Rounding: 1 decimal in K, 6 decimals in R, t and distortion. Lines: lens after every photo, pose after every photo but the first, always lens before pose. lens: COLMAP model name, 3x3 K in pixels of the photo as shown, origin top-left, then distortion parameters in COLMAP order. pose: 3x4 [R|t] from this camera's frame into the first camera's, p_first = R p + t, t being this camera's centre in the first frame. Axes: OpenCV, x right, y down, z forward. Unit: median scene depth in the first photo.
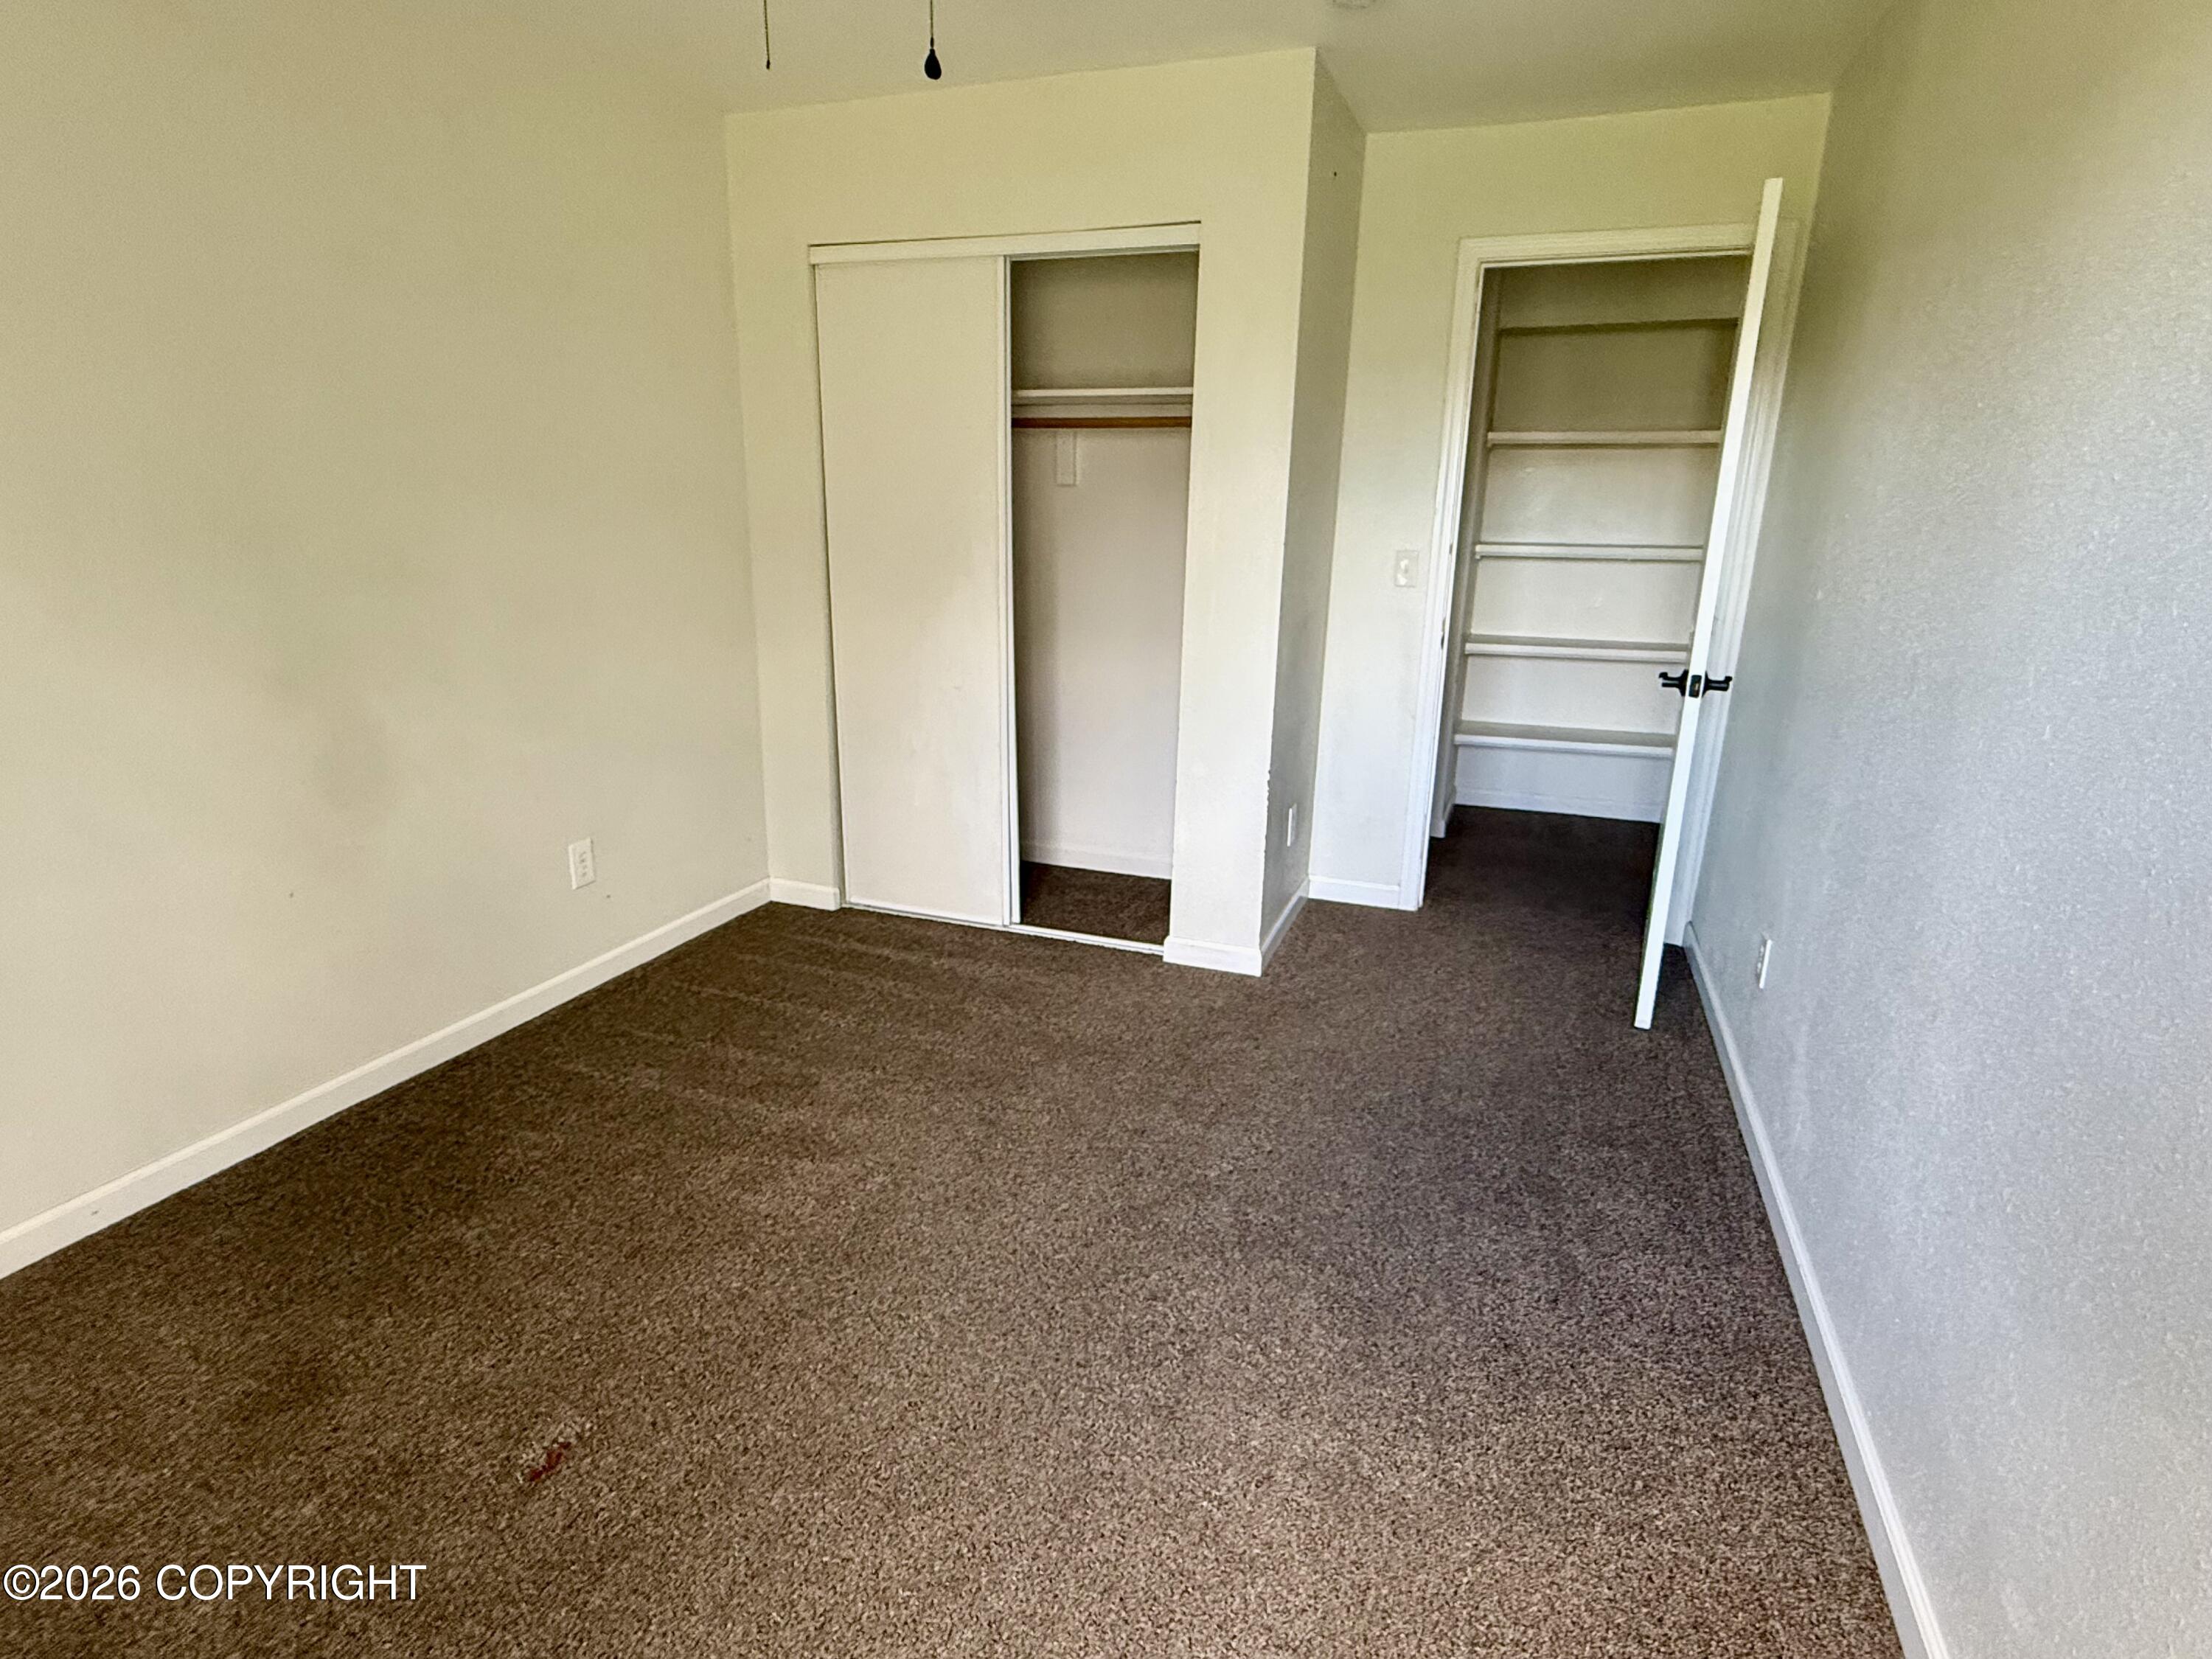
lens RADIAL K [[1164.5, 0, 1106.0], [0, 1164.5, 829.5], [0, 0, 1]] dist [0.000050, -0.000057]
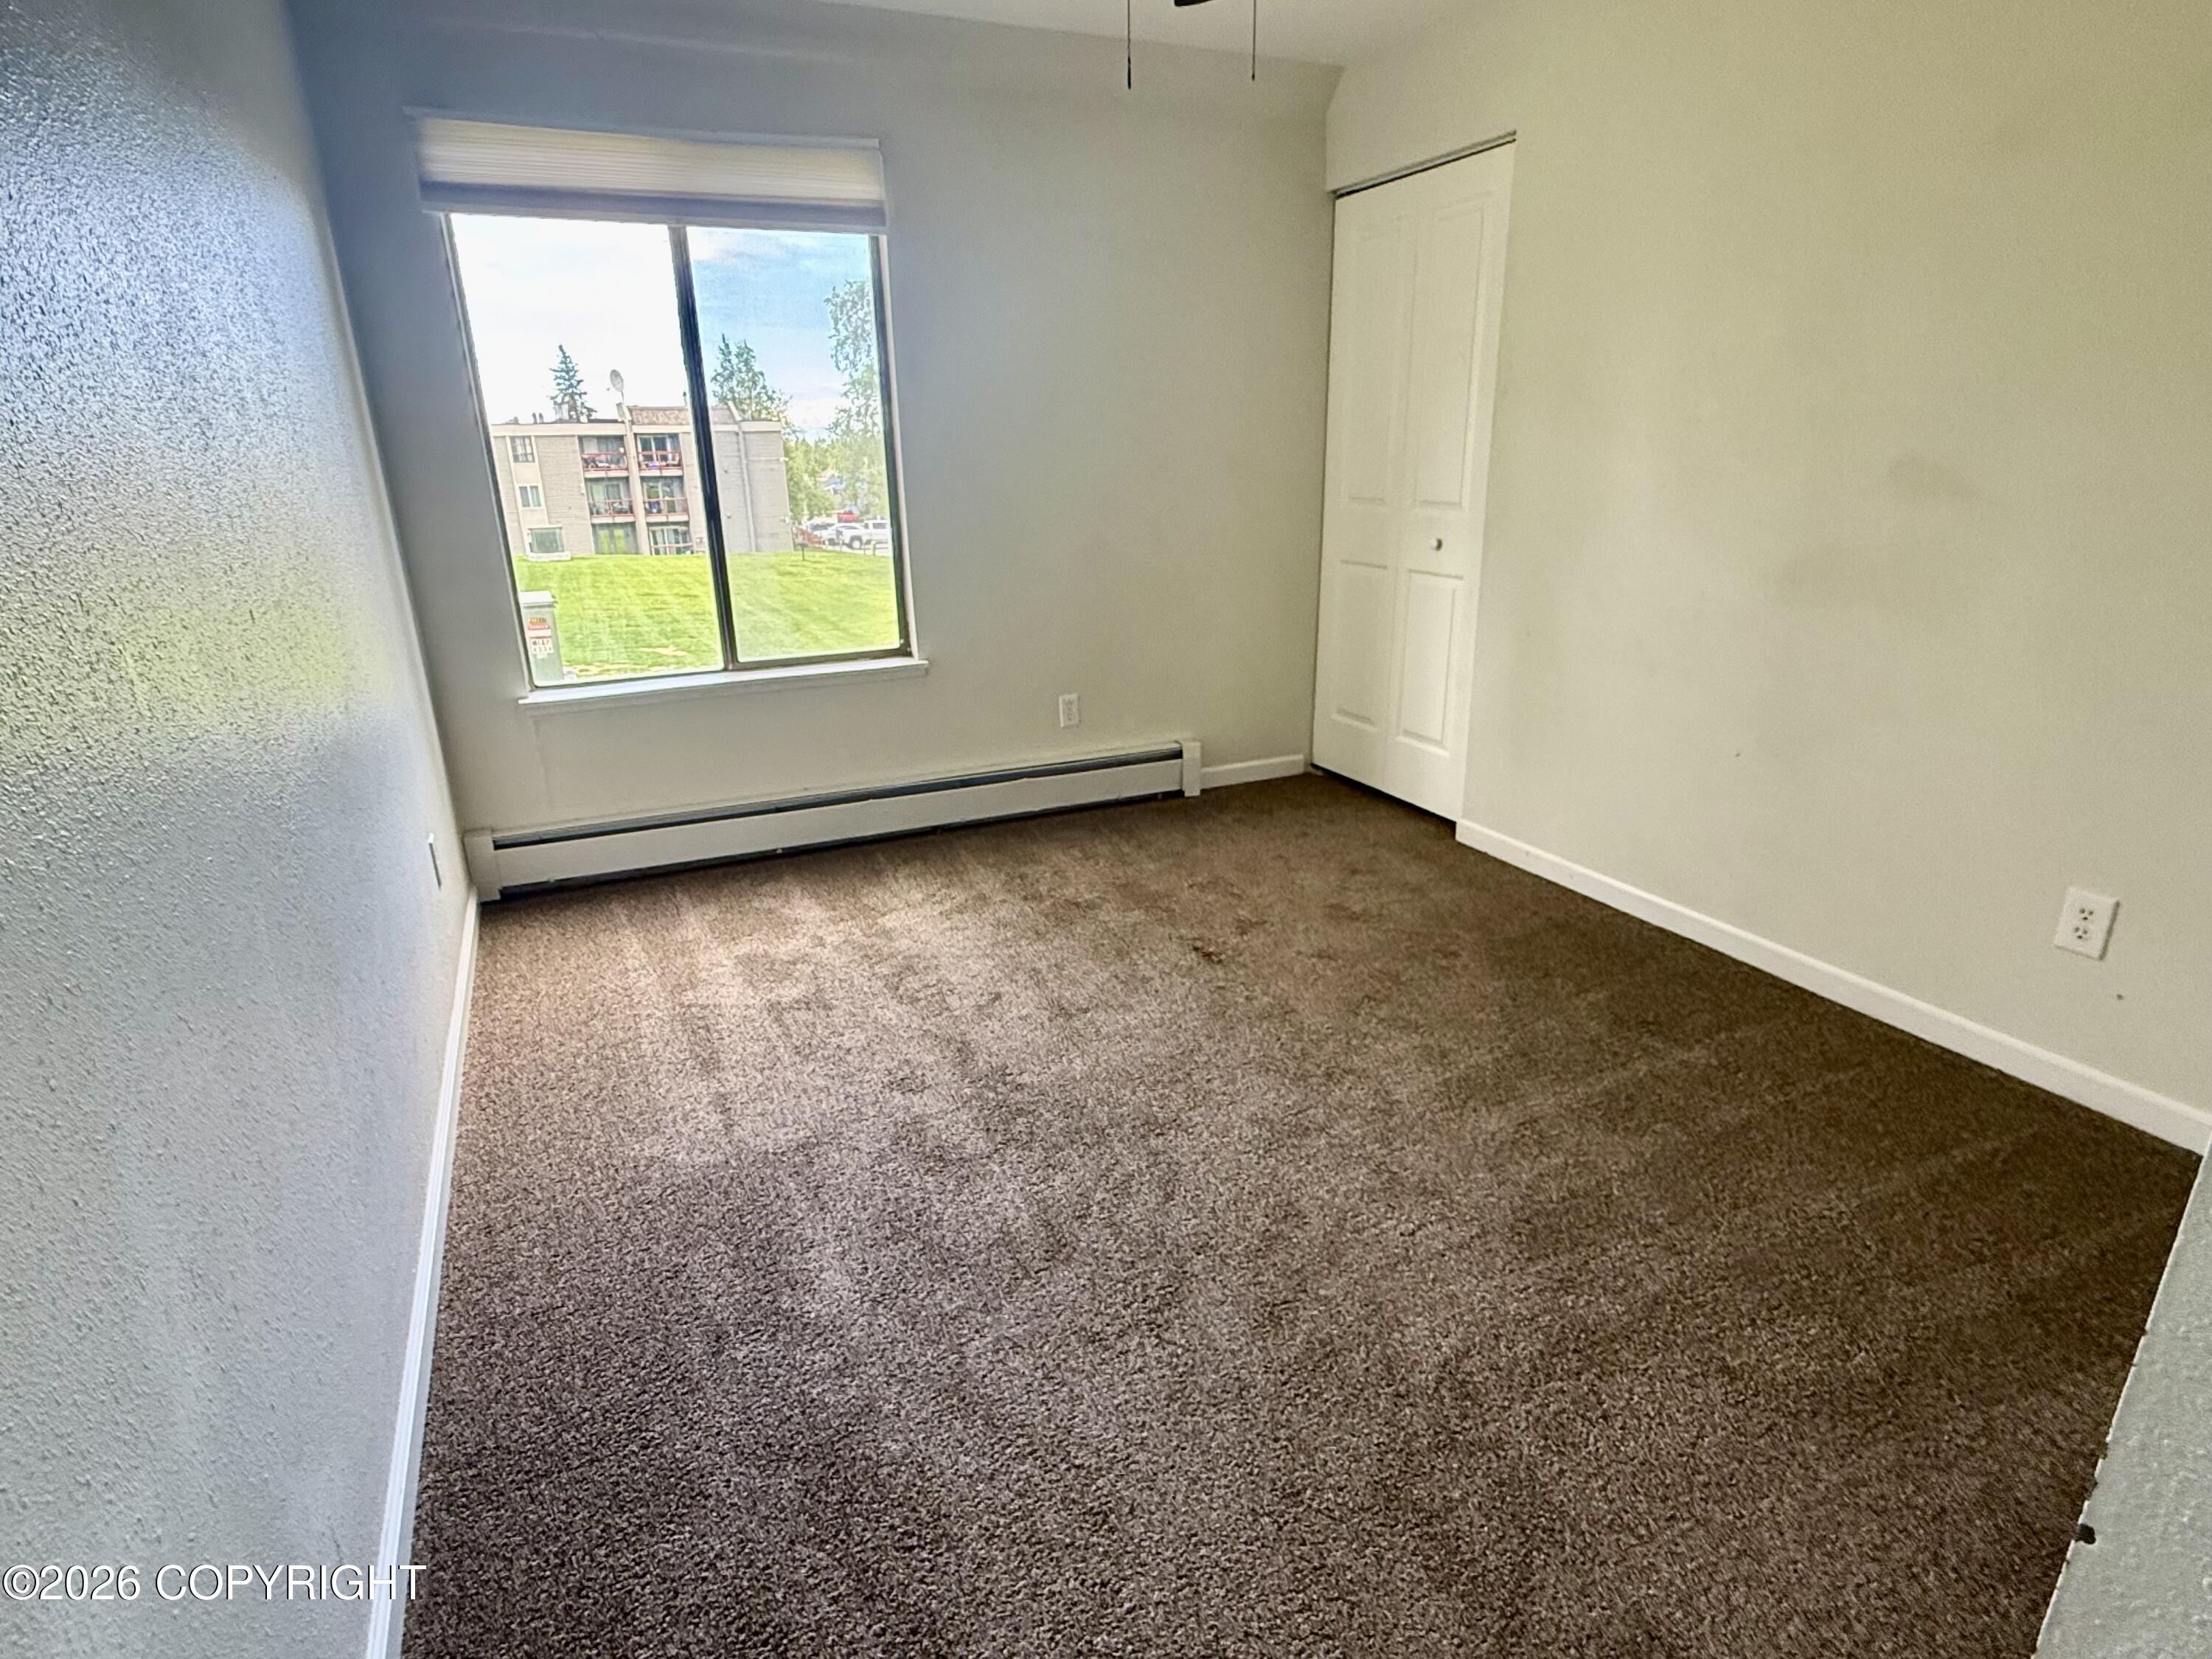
lens RADIAL K [[1164.5, 0, 1106.0], [0, 1164.5, 829.5], [0, 0, 1]] dist [0.000050, -0.000057]
pose [[-0.707951, 0.221349, -0.670679, 0.520201], [-0.183975, 0.859036, 0.477713, -0.298144], [0.681879, 0.461586, -0.567433, 1.151319]]
